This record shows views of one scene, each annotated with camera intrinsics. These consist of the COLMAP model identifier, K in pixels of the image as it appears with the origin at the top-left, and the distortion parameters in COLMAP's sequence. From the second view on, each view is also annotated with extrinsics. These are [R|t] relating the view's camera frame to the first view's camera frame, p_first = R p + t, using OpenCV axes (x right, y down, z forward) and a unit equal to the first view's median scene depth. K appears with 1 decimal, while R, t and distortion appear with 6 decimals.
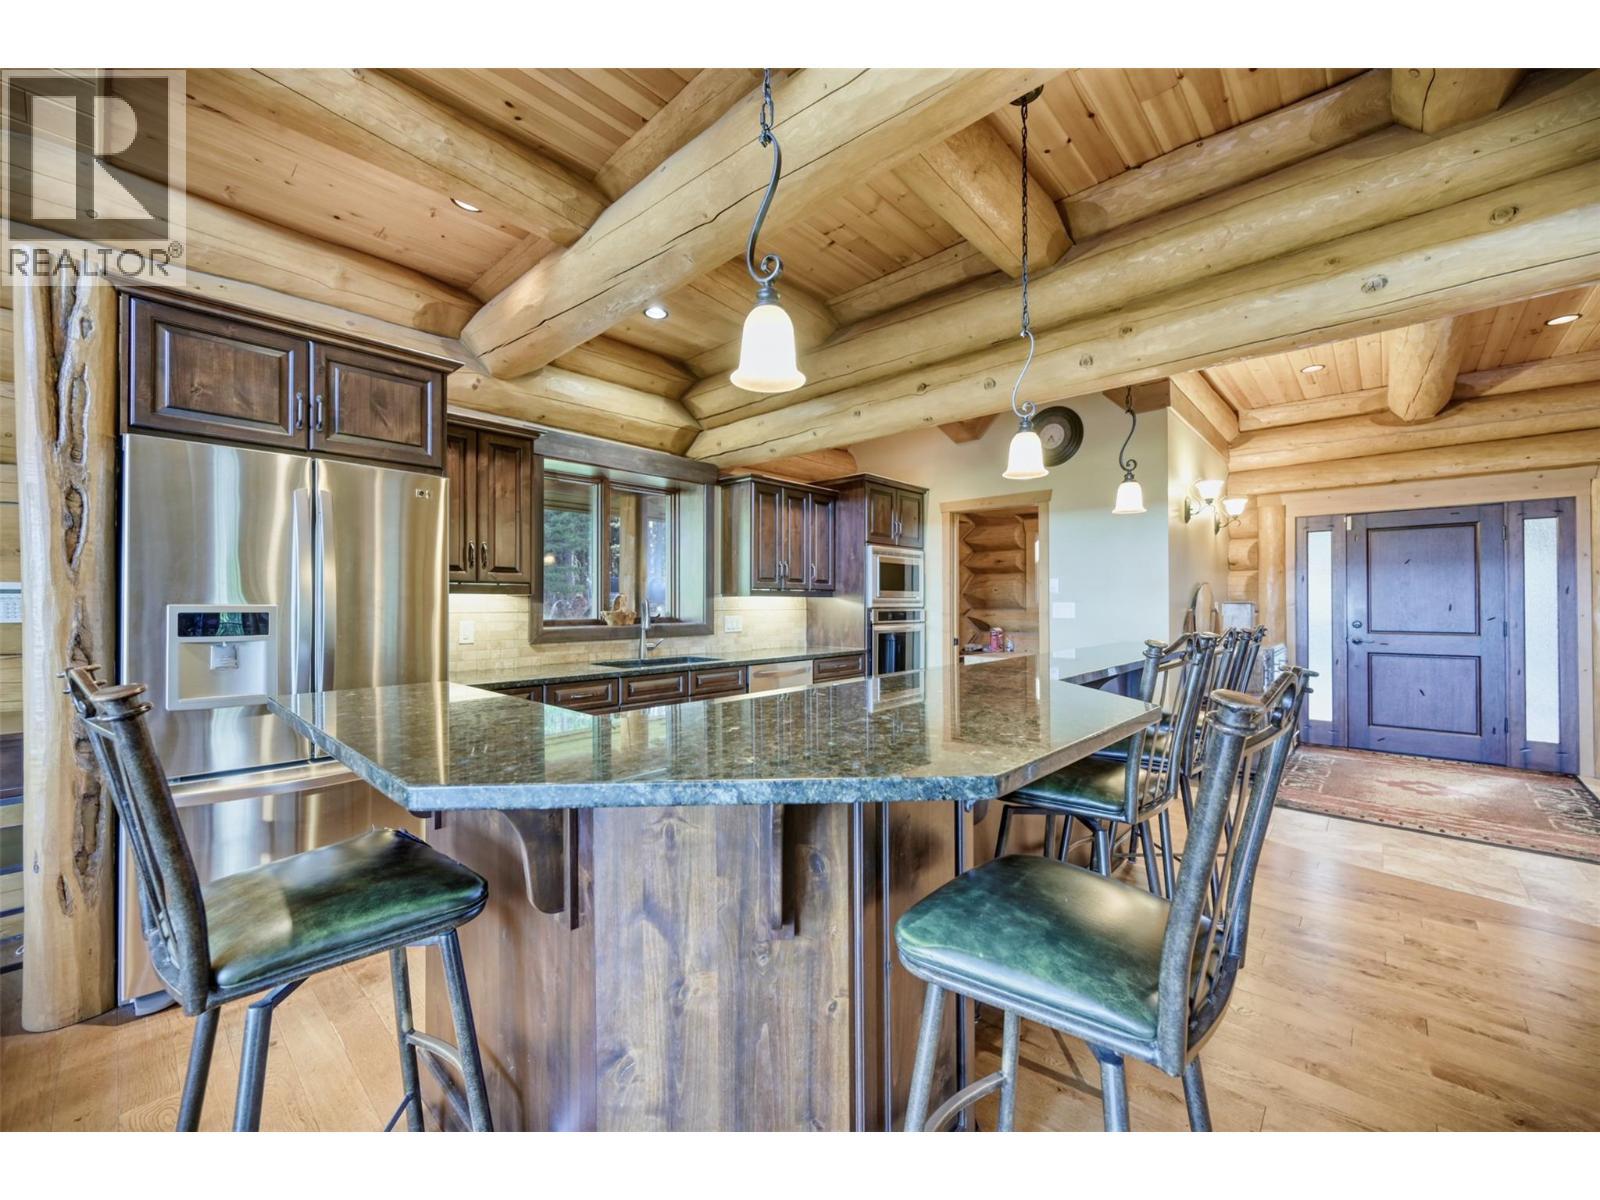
lens RADIAL K [[633.7, 0, 800.1], [0, 633.7, 600.6], [0, 0, 1]] dist [0.002823, -0.000339]
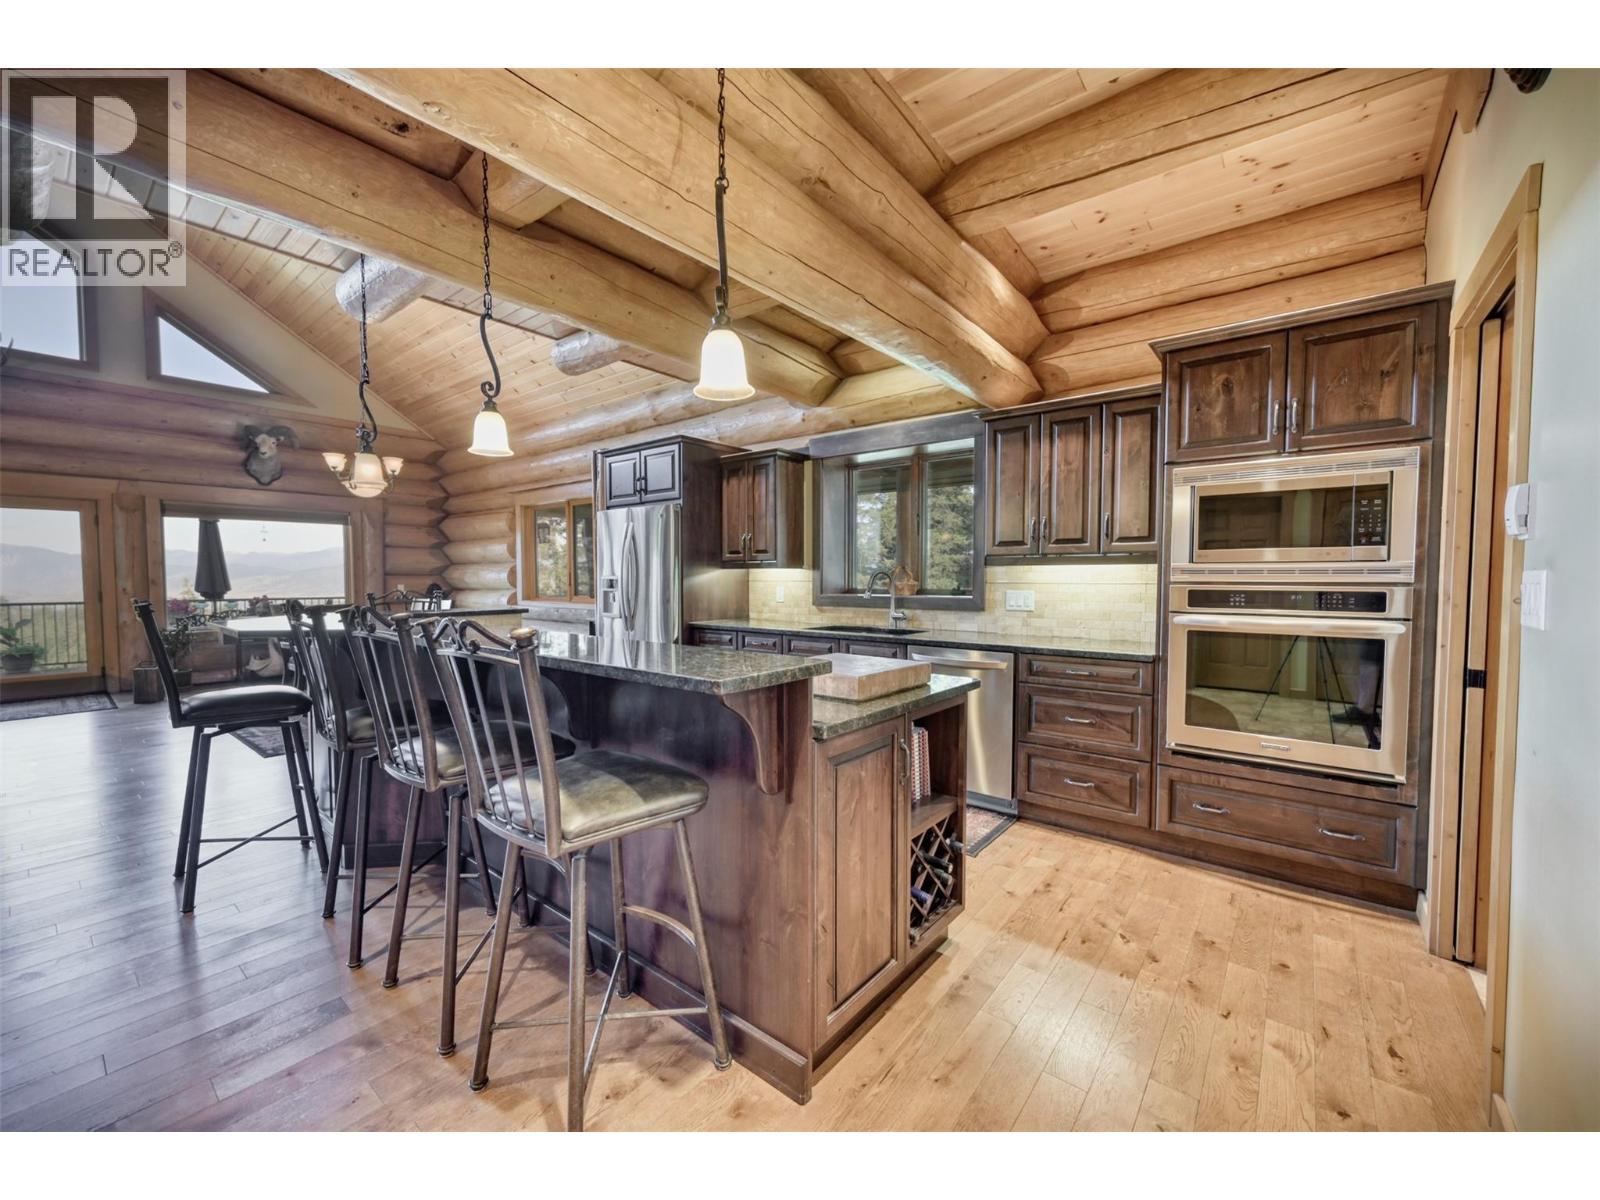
lens RADIAL K [[633.7, 0, 800.2], [0, 633.7, 597.2], [0, 0, 1]] dist [0.002823, -0.000339]
pose [[0.064800, 0.035660, -0.997261, 0.765262], [0.004899, 0.999338, 0.036053, 0.003748], [0.997886, -0.007222, 0.064582, 0.779837]]
